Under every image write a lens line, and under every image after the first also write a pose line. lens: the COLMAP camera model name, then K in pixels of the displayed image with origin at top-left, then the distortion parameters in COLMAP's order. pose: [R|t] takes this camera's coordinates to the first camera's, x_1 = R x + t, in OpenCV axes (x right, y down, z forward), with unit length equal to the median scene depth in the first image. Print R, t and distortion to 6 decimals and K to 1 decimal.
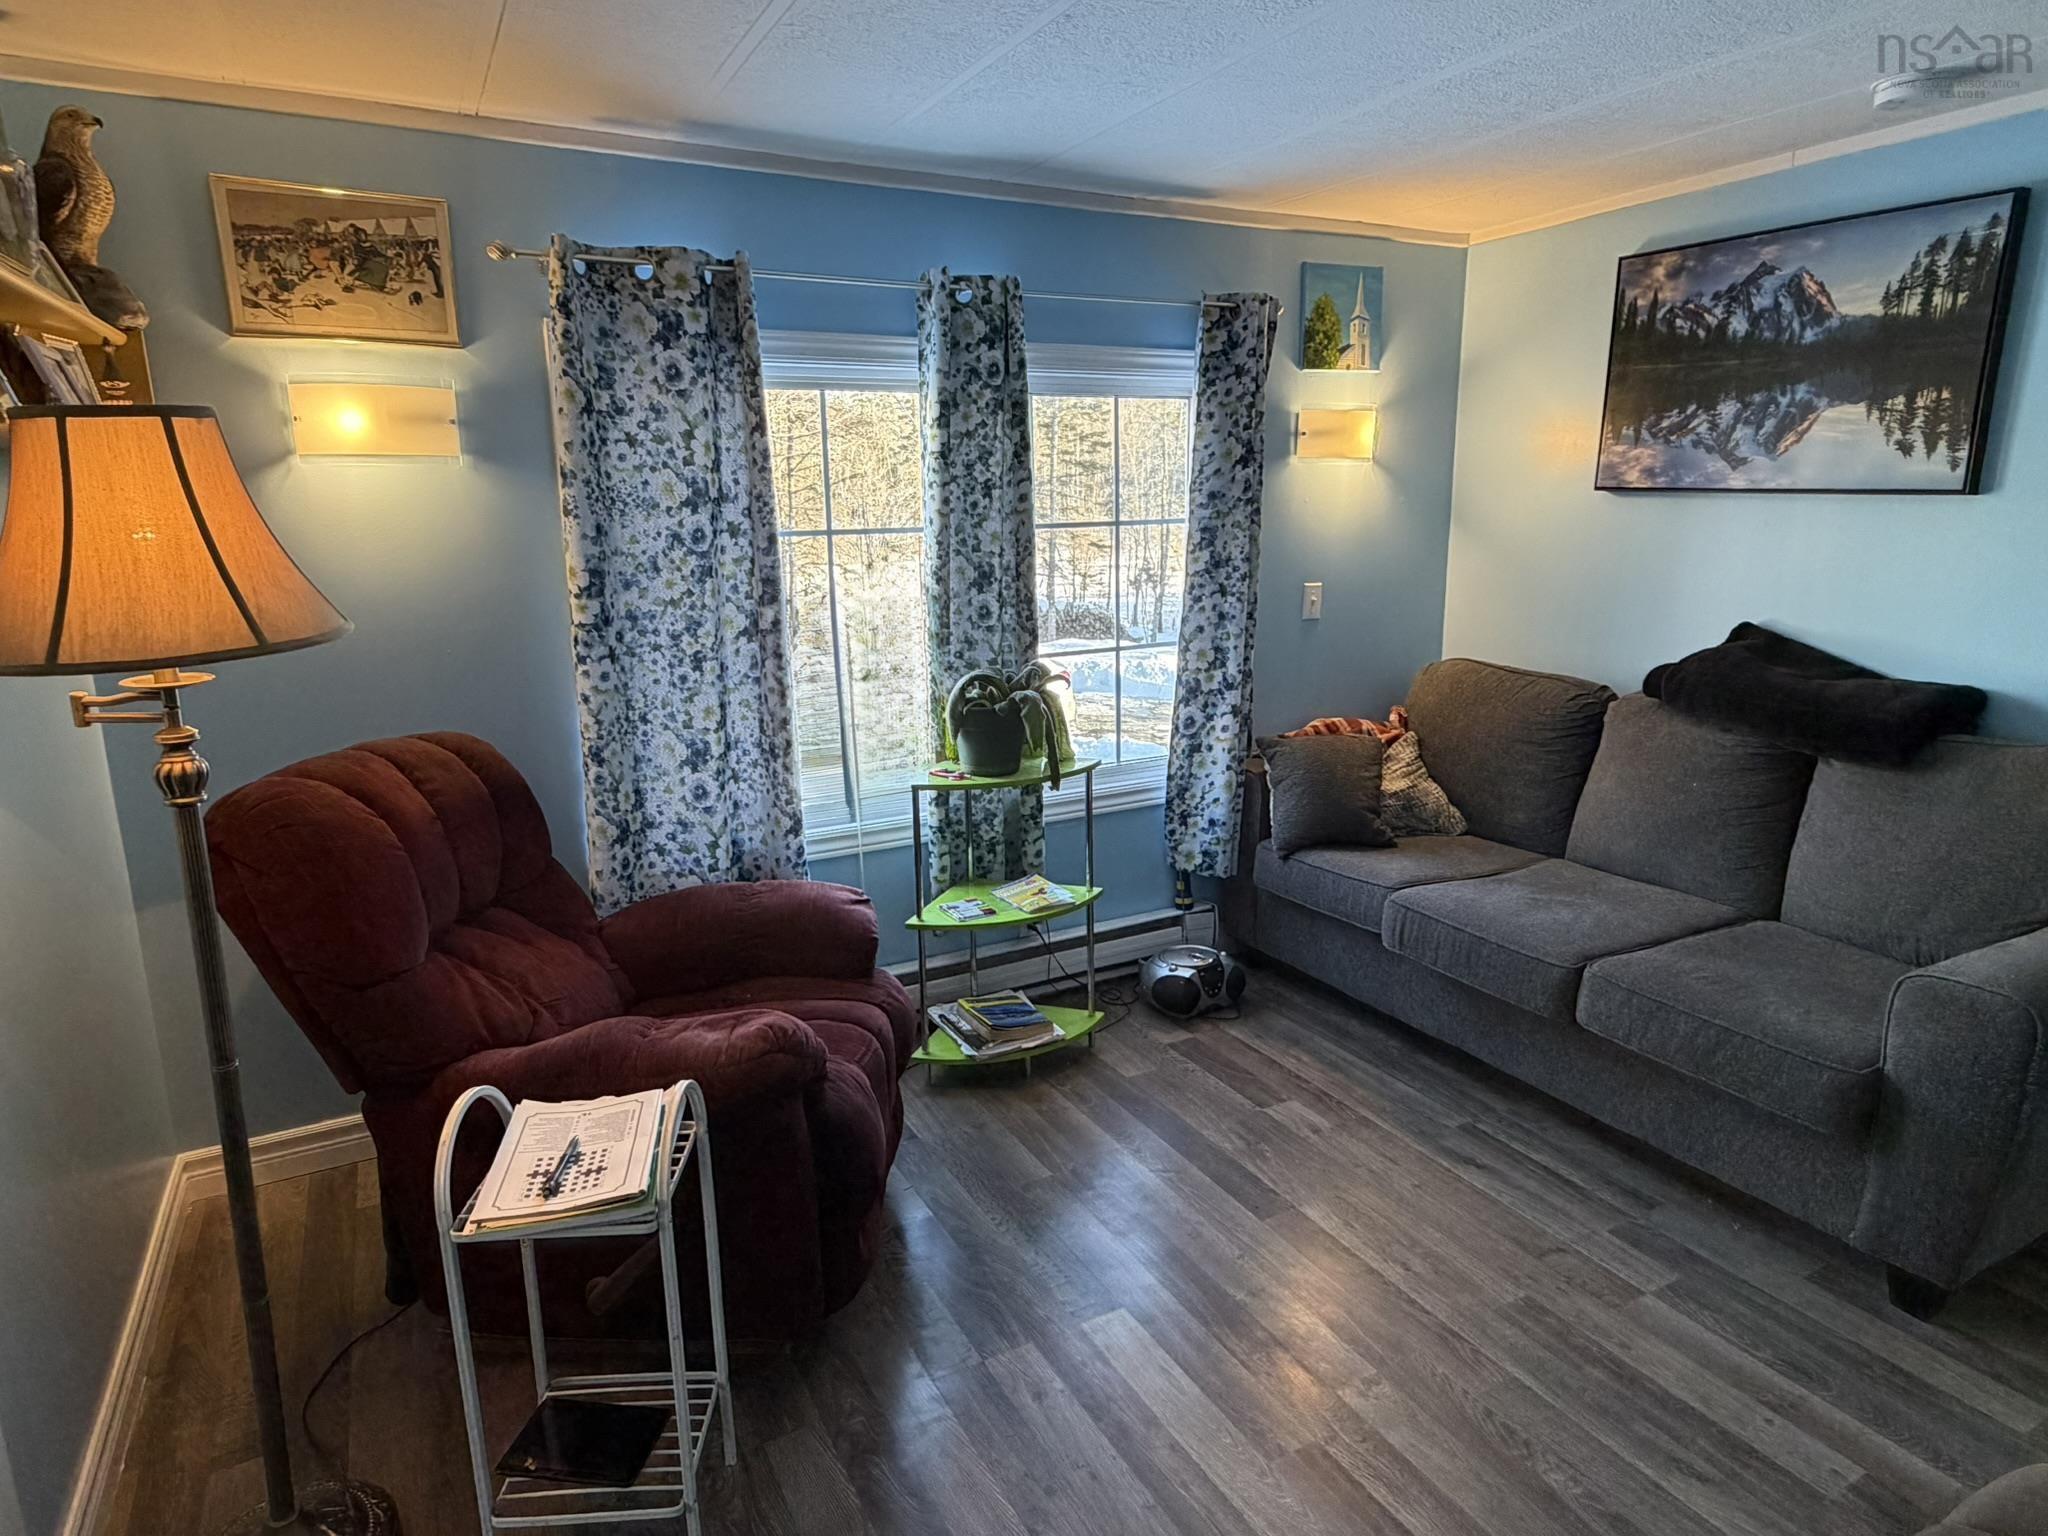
lens RADIAL K [[1180.7, 0, 1017.8], [0, 1180.7, 759.0], [0, 0, 1]] dist [-0.002821, 0.002495]
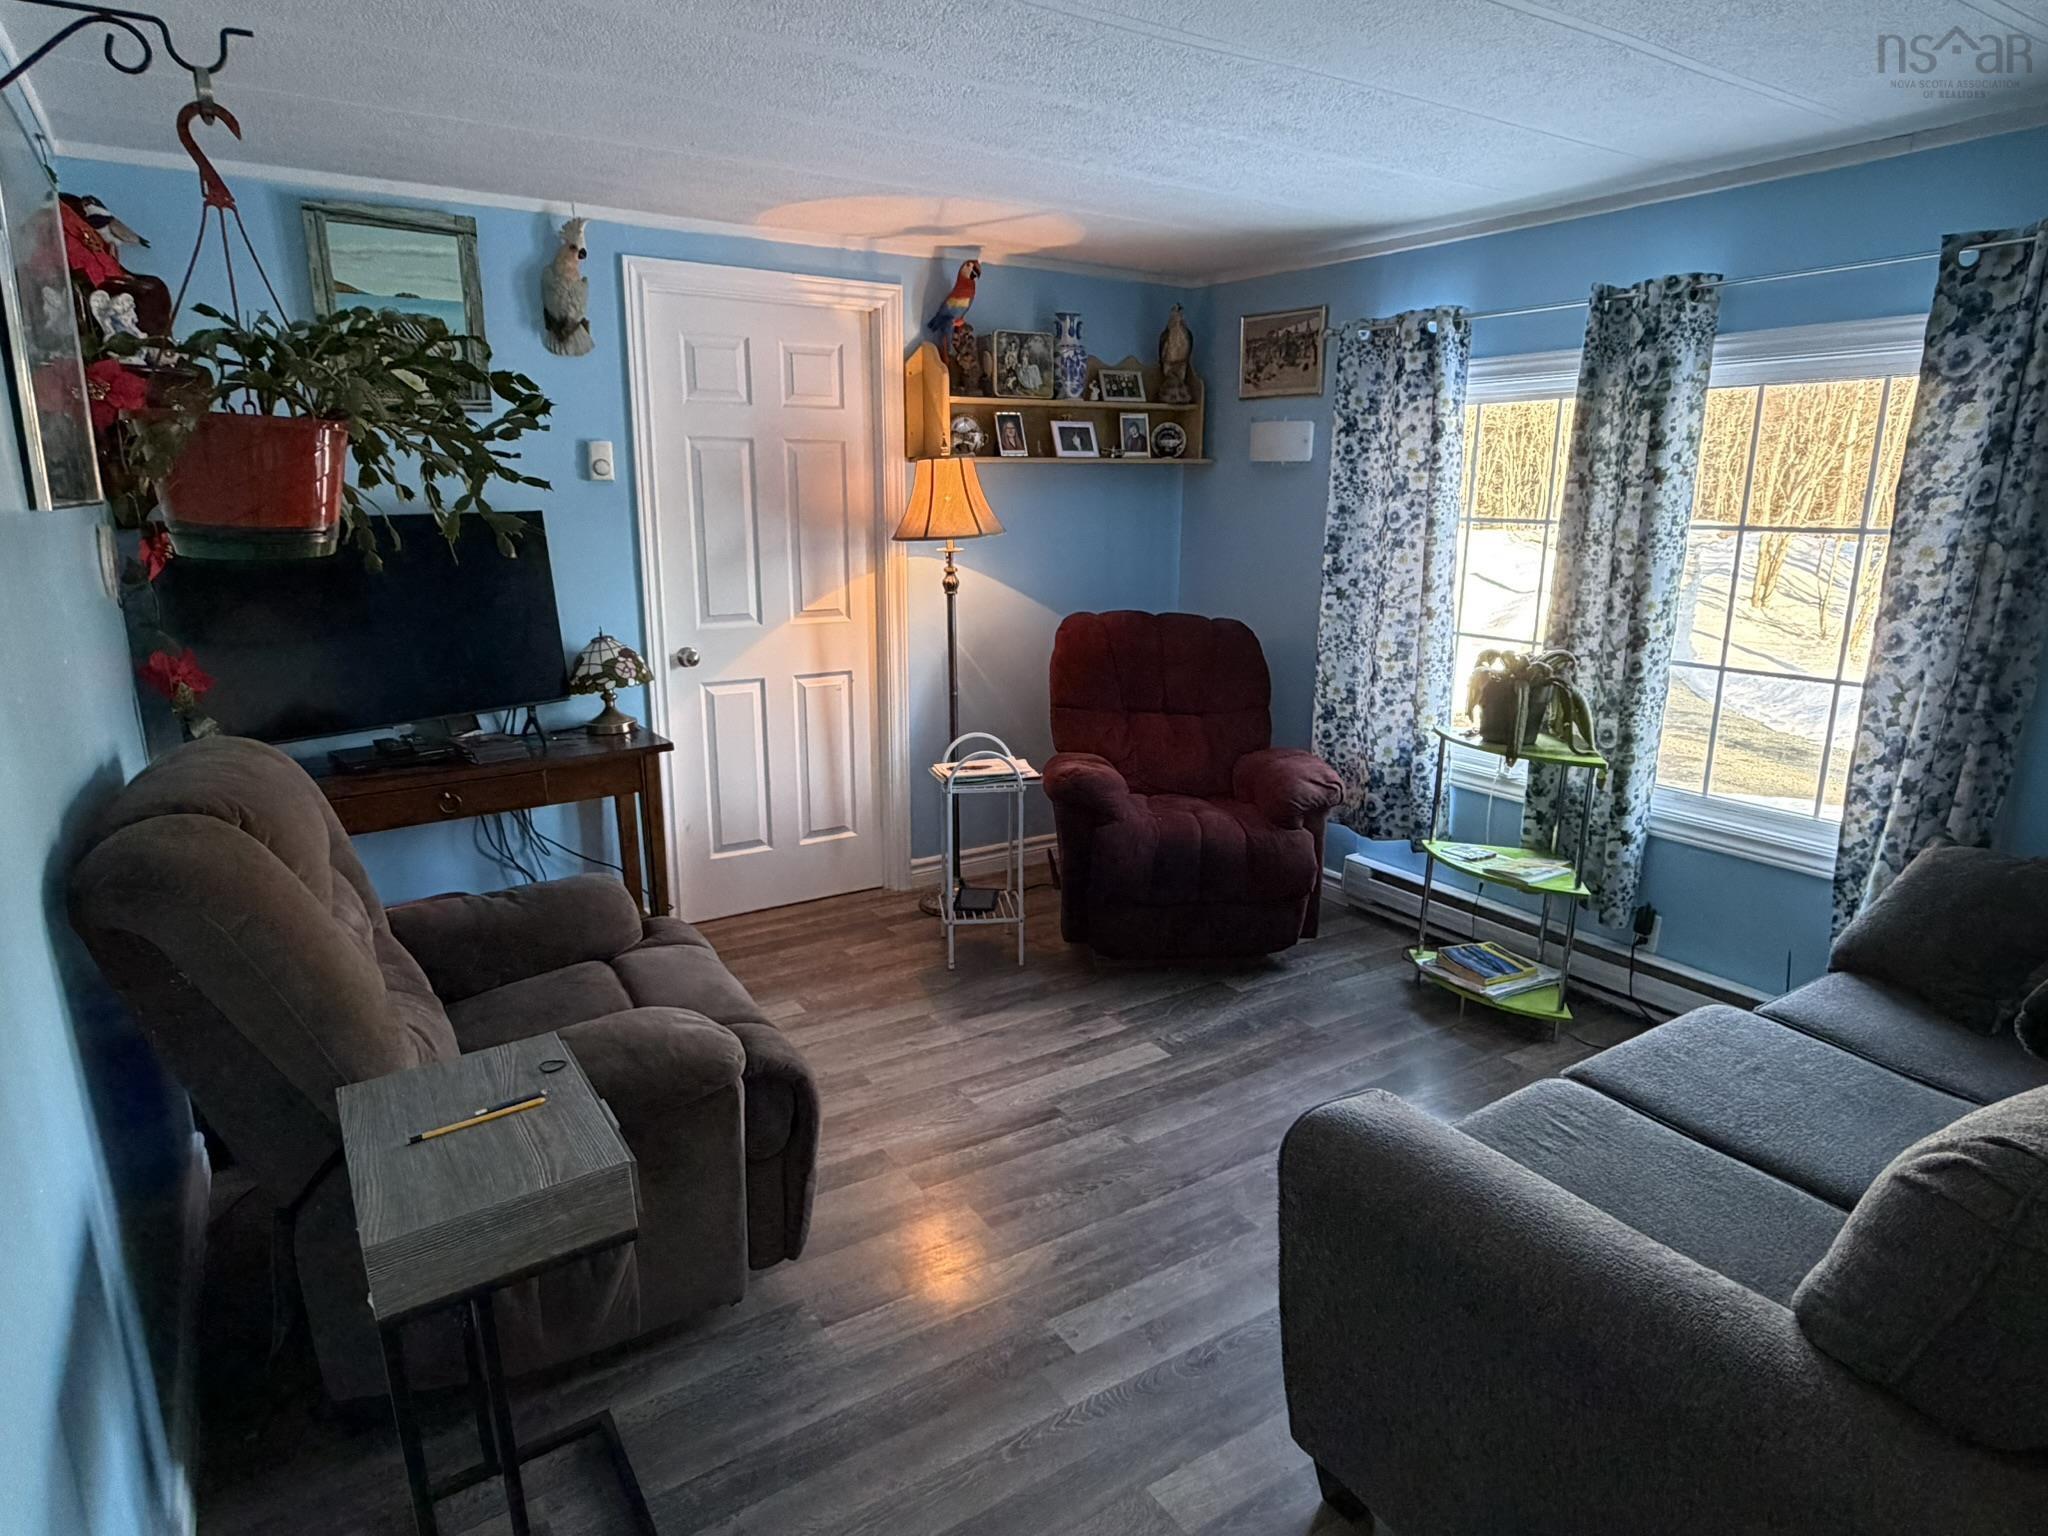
lens RADIAL K [[1180.7, 0, 1028.0], [0, 1180.7, 765.2], [0, 0, 1]] dist [-0.002821, 0.002495]
pose [[0.090271, 0.244909, -0.965335, 1.093613], [-0.223314, 0.949588, 0.220031, -0.120082], [0.970558, 0.195710, 0.140411, 0.440089]]
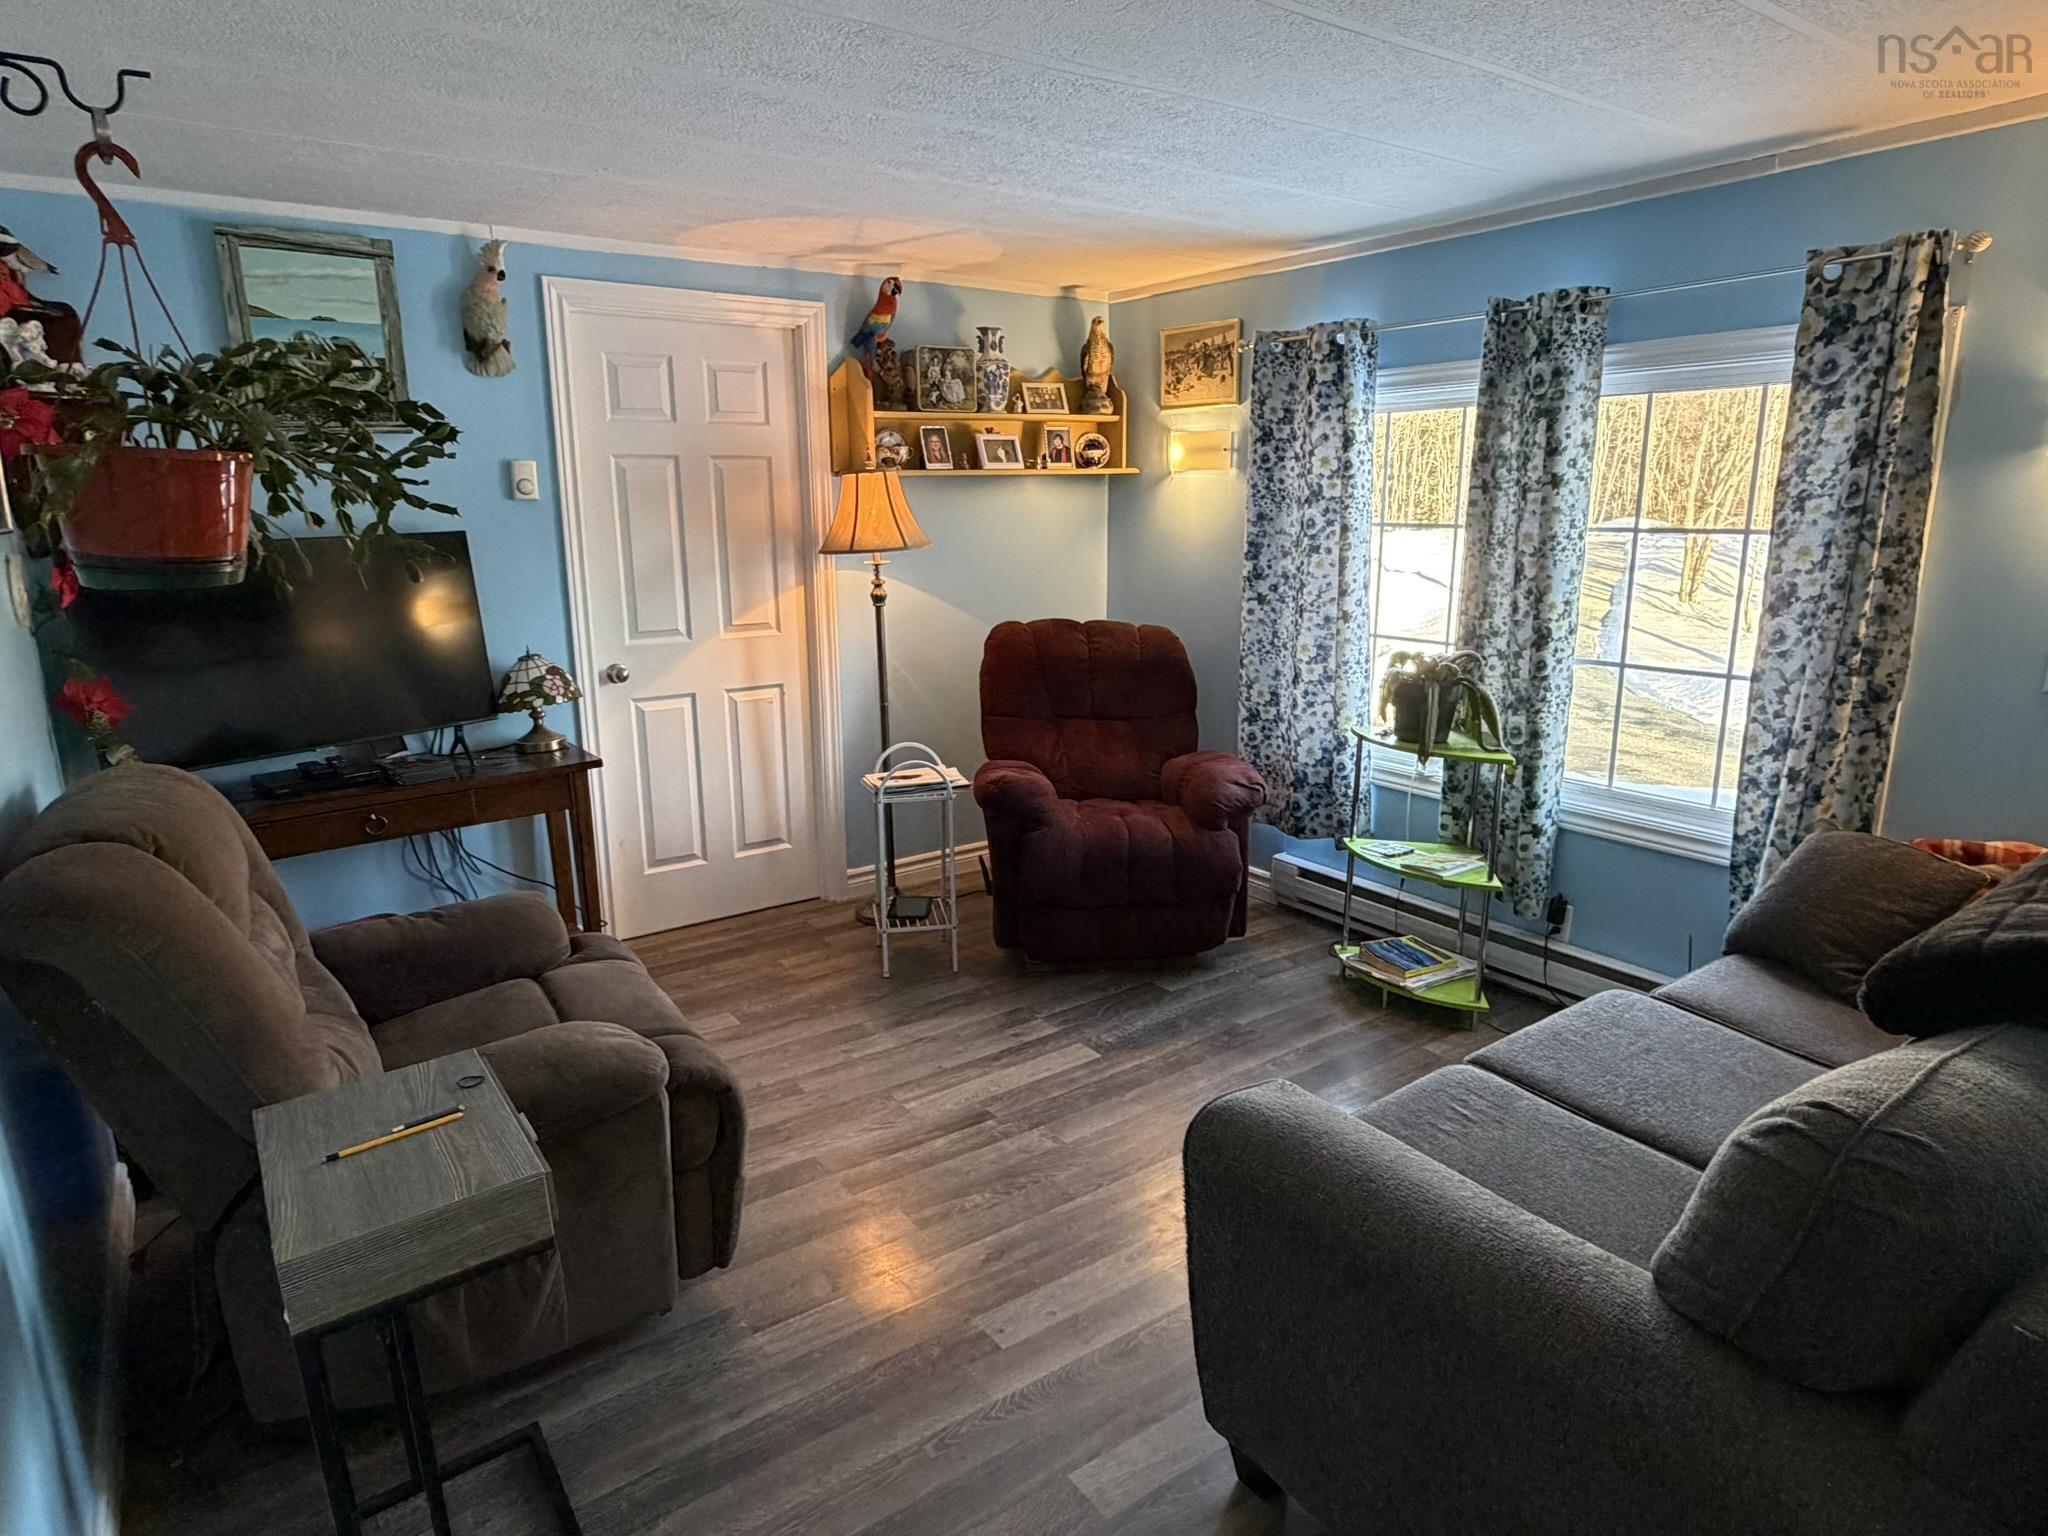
lens RADIAL K [[1180.7, 0, 1018.5], [0, 1180.7, 760.0], [0, 0, 1]] dist [-0.002821, 0.002495]
pose [[0.129161, 0.232813, -0.963906, 1.114901], [-0.209232, 0.956562, 0.203003, -0.130519], [0.969298, 0.175460, 0.172262, 0.459513]]
